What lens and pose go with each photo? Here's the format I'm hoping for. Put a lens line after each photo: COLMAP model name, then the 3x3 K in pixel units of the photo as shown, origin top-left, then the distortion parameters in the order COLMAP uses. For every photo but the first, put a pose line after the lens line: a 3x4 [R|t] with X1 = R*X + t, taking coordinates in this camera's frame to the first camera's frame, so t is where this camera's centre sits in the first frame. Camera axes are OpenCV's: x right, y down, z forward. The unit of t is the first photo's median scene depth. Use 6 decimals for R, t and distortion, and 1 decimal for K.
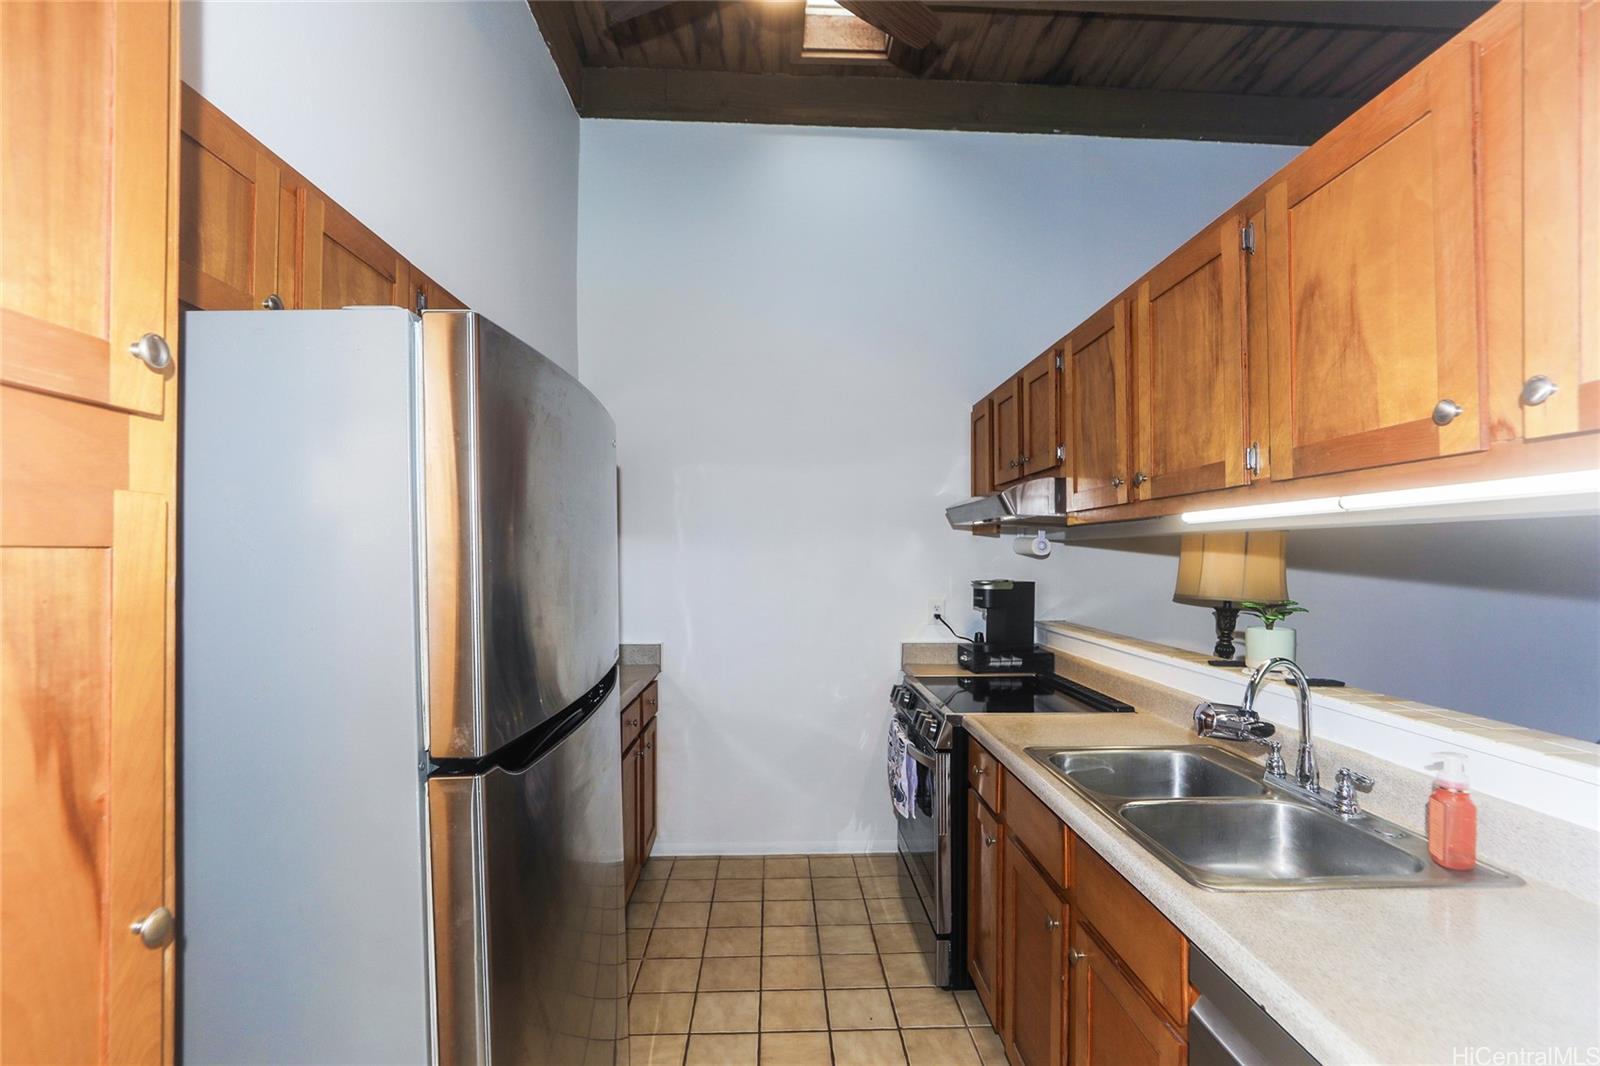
lens RADIAL K [[732.5, 0, 801.1], [0, 732.5, 532.3], [0, 0, 1]] dist [-0.012765, 0.002095]
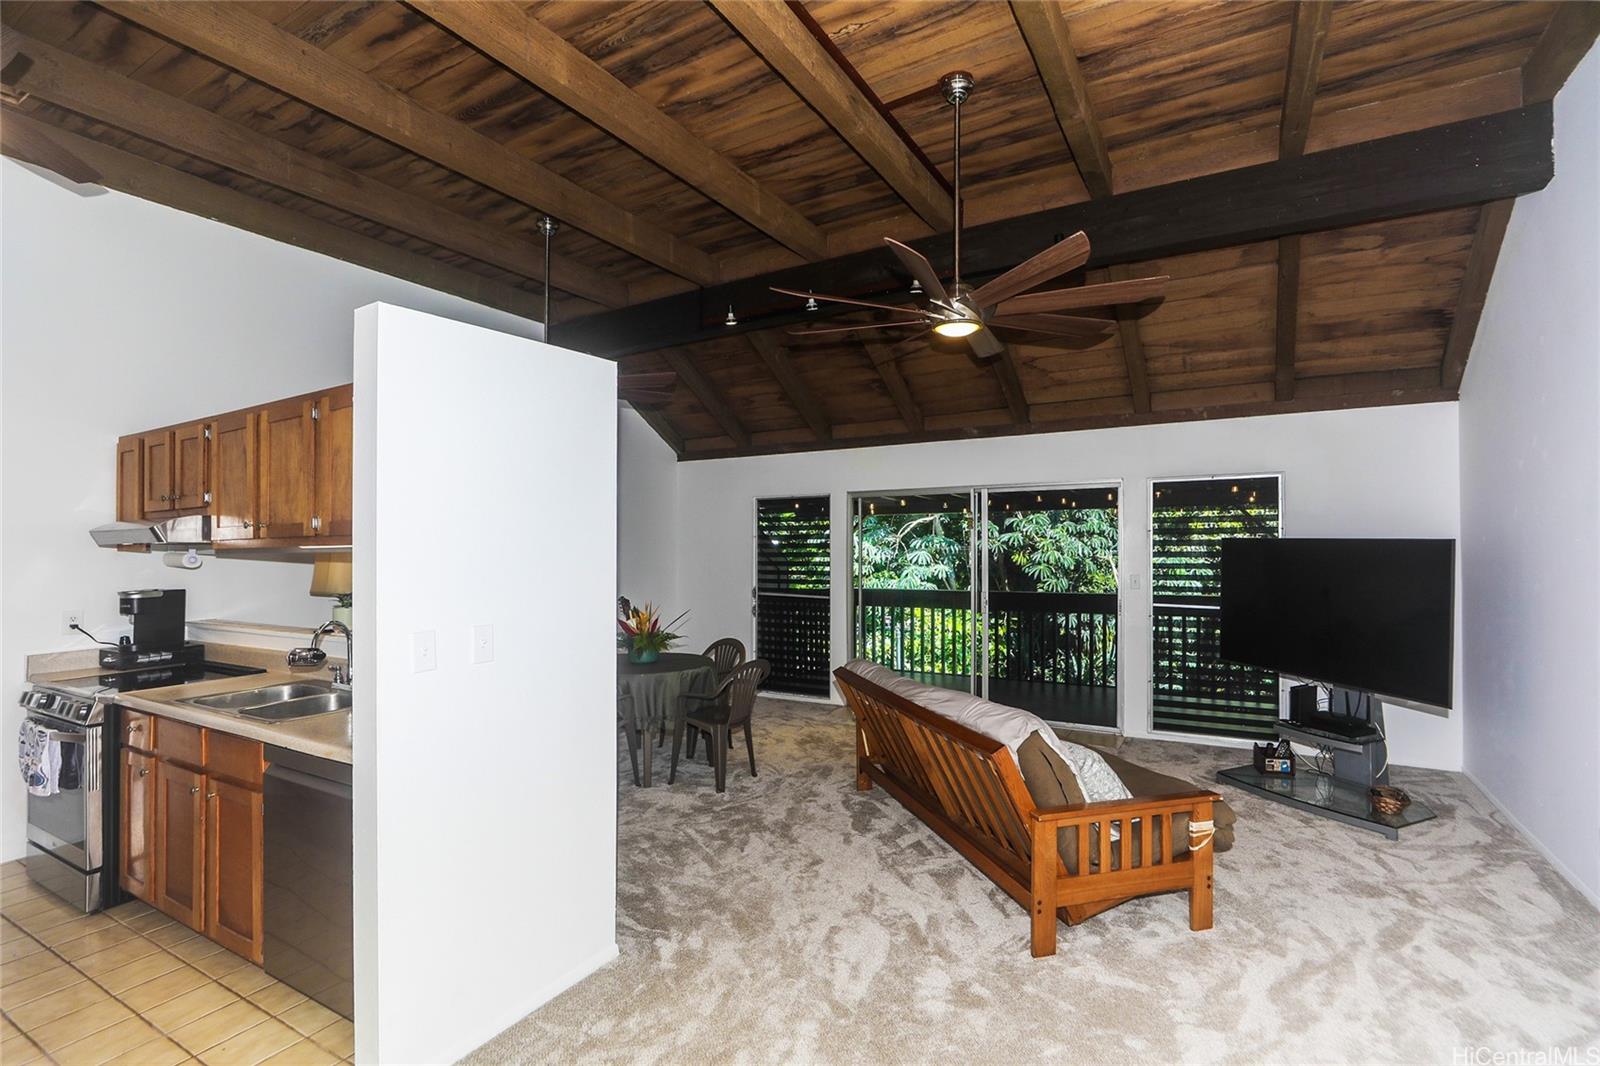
lens RADIAL K [[732.5, 0, 814.5], [0, 732.5, 531.3], [0, 0, 1]] dist [-0.012765, 0.002095]
pose [[0.526993, 0.005653, 0.849851, -0.191770], [-0.009845, 0.999951, -0.000546, -0.046976], [-0.849813, -0.008079, 0.527023, -0.642642]]
